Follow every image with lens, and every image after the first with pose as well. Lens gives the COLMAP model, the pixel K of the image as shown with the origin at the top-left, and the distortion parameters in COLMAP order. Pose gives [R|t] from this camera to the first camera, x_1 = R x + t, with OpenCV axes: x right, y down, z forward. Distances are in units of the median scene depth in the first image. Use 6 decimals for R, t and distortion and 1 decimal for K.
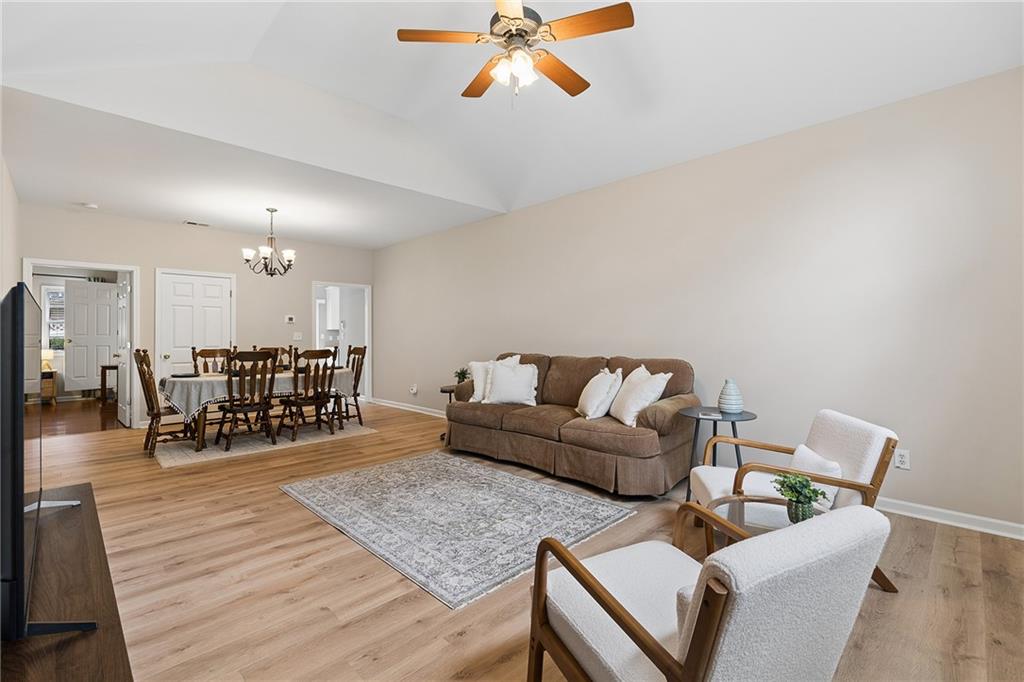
lens RADIAL K [[447.3, 0, 510.9], [0, 447.3, 336.4], [0, 0, 1]] dist [-0.008960, -0.000789]
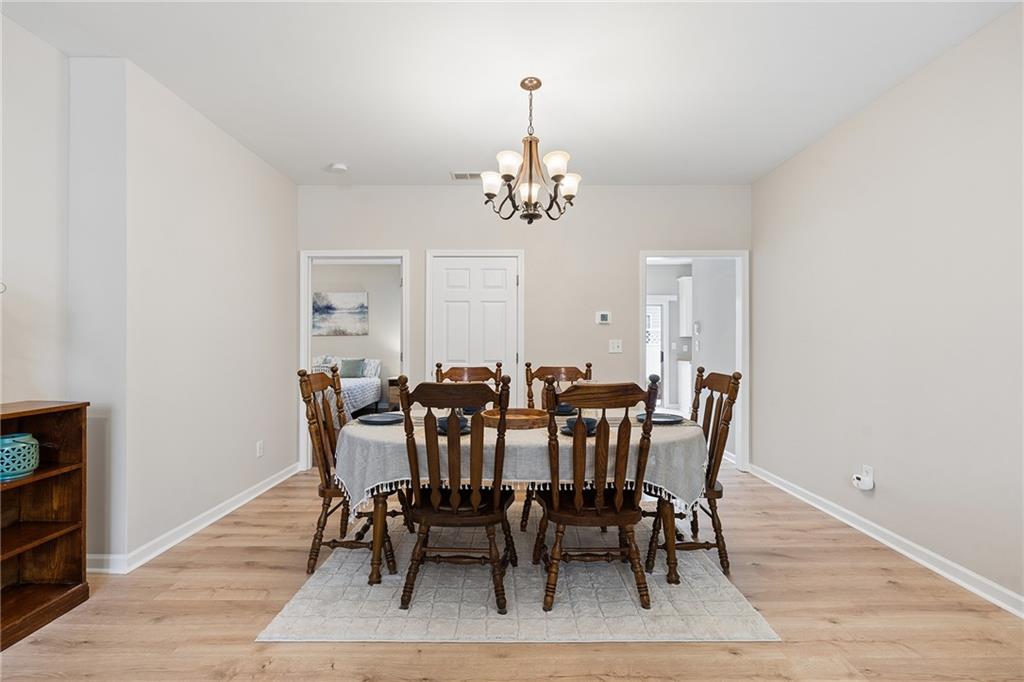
lens RADIAL K [[447.3, 0, 509.4], [0, 447.3, 340.0], [0, 0, 1]] dist [-0.008960, -0.000789]
pose [[0.708381, -0.002540, -0.705826, -0.192164], [-0.006454, 0.999928, -0.010076, -0.001593], [0.705801, 0.011693, 0.708313, 0.582934]]
